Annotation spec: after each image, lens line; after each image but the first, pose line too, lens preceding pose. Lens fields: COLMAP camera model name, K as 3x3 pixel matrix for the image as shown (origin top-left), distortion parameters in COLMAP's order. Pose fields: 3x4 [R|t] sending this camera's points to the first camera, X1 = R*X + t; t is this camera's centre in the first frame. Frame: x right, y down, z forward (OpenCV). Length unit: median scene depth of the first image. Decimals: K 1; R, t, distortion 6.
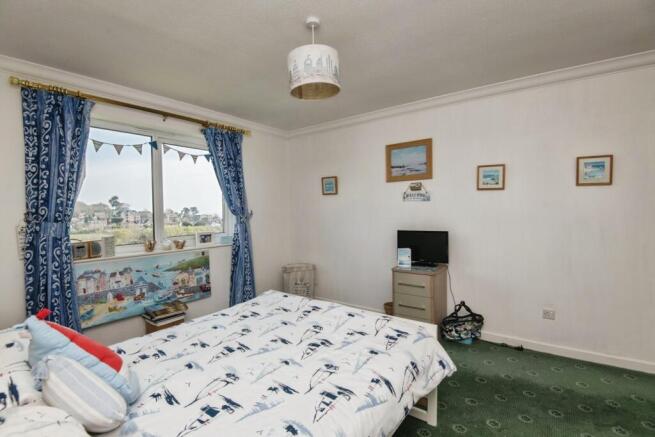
lens RADIAL K [[299.8, 0, 329.2], [0, 299.8, 222.9], [0, 0, 1]] dist [-0.039026, -0.001904]
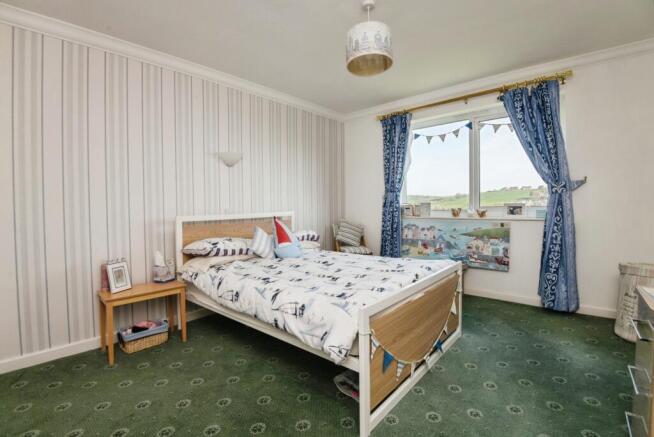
lens RADIAL K [[299.4, 0, 321.2], [0, 299.4, 218.6], [0, 0, 1]] dist [-0.039026, -0.001904]
pose [[-0.099445, 0.061916, -0.993115, 0.649496], [-0.023061, 0.997651, 0.064508, 0.036721], [0.994776, 0.029317, -0.097783, 0.557871]]
